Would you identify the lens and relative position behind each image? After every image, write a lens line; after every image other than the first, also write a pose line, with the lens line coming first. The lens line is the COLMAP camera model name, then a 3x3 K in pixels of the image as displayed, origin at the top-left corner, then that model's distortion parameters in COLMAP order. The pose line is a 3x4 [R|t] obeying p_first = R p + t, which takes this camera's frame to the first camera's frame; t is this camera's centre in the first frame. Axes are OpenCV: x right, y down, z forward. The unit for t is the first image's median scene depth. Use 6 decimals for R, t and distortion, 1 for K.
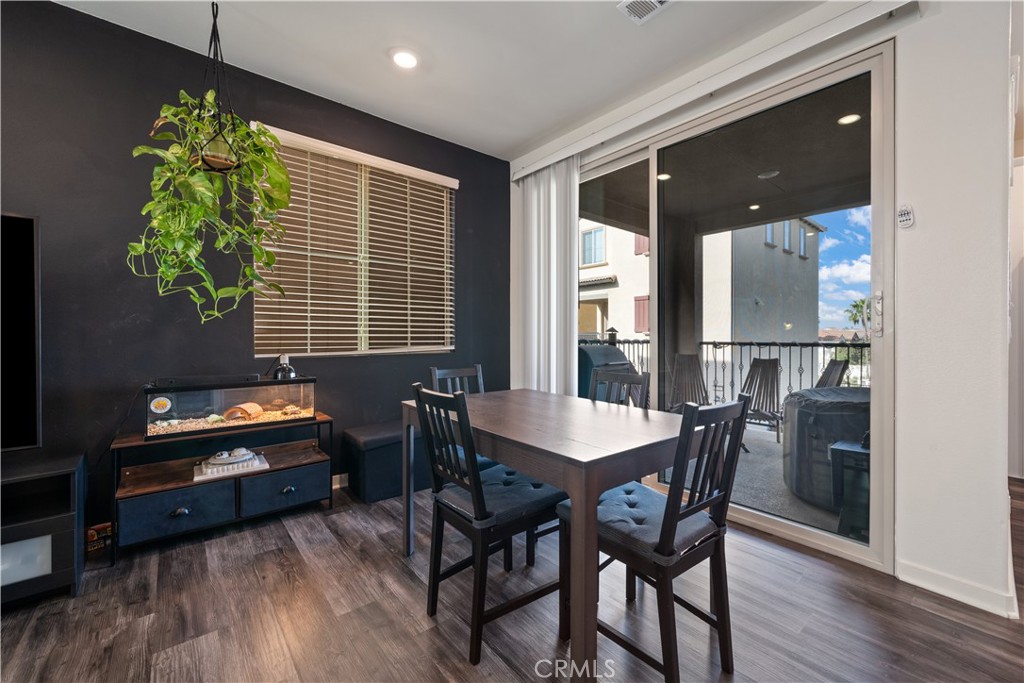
lens RADIAL K [[410.3, 0, 513.7], [0, 410.3, 336.3], [0, 0, 1]] dist [0.001118, 0.001209]
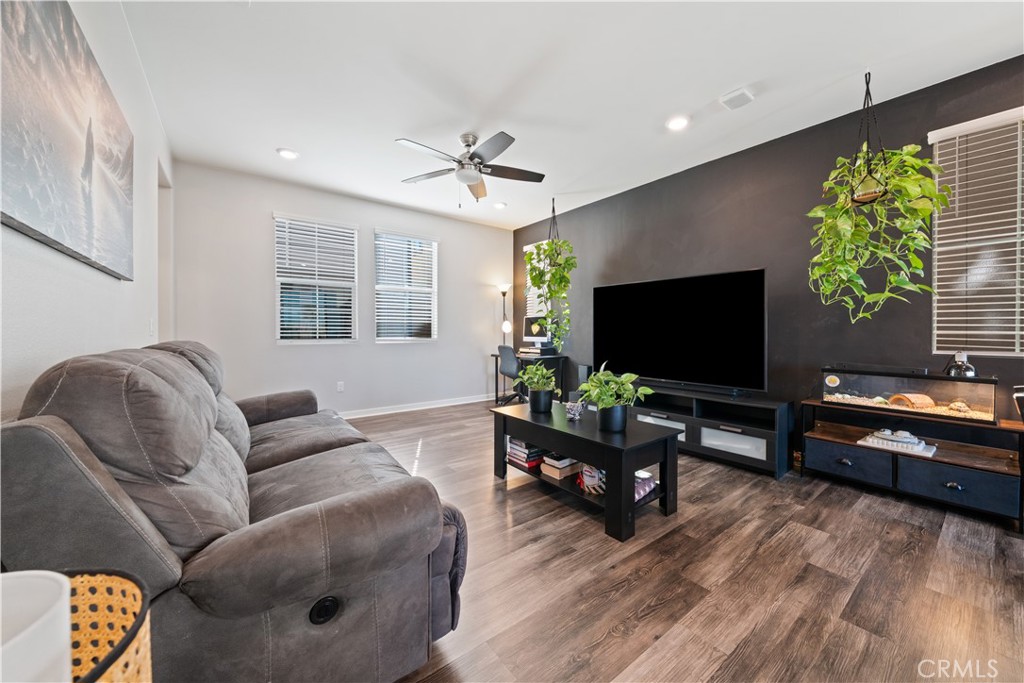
lens RADIAL K [[394.3, 0, 515.1], [0, 394.3, 330.9], [0, 0, 1]] dist [0.002562, -0.000084]
pose [[-0.021205, 0.003905, -0.999768, 0.478481], [-0.010498, 0.999936, 0.004129, 0.000602], [0.999720, 0.010583, -0.021163, -0.063744]]
